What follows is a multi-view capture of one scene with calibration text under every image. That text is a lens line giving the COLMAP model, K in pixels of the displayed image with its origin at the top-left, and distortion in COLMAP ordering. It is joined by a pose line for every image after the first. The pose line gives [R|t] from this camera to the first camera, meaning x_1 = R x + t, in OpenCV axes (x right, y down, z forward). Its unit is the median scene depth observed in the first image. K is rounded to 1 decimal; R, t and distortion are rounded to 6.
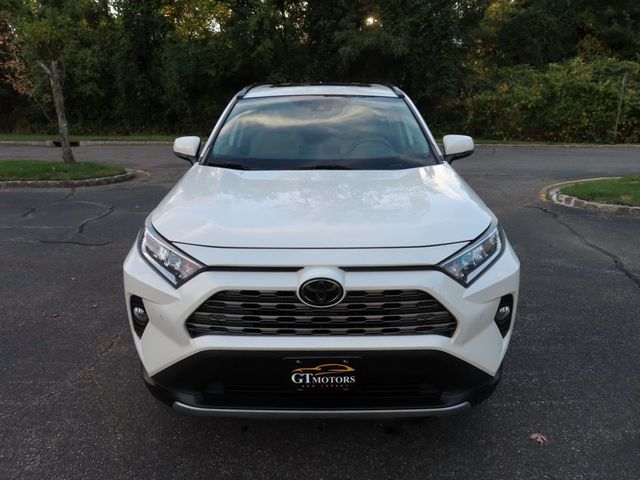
lens RADIAL K [[446.6, 0, 315.8], [0, 446.6, 240.2], [0, 0, 1]] dist [-0.010295, 0.007924]
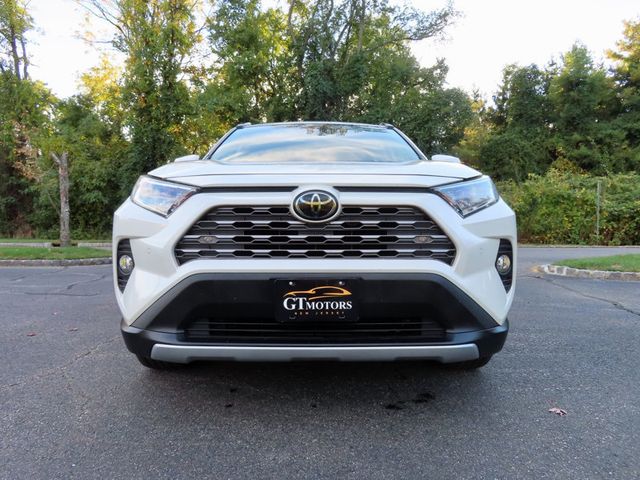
lens RADIAL K [[446.6, 0, 316.0], [0, 446.6, 243.4], [0, 0, 1]] dist [-0.010295, 0.007924]
pose [[0.999877, 0.007519, 0.013732, -0.000325], [-0.003873, 0.968643, -0.248428, 0.357623], [-0.015169, 0.248344, 0.968553, 0.058026]]
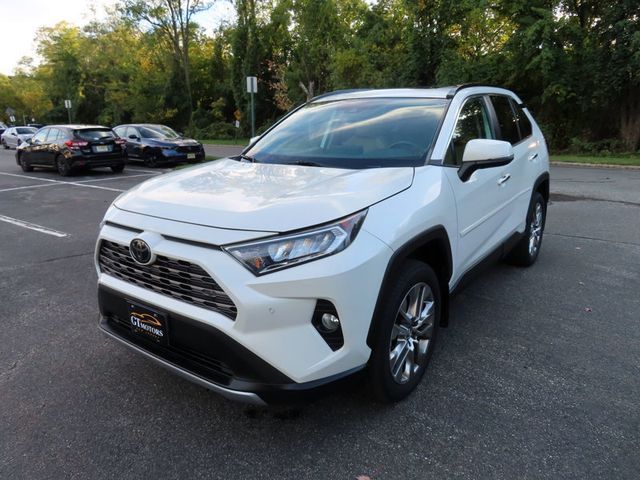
lens RADIAL K [[446.6, 0, 321.4], [0, 446.6, 242.4], [0, 0, 1]] dist [-0.010295, 0.007924]
pose [[0.815071, 0.152550, -0.558916, 0.879410], [-0.170019, 0.985218, 0.020965, -0.012305], [0.553852, 0.077938, 0.828959, 0.218348]]
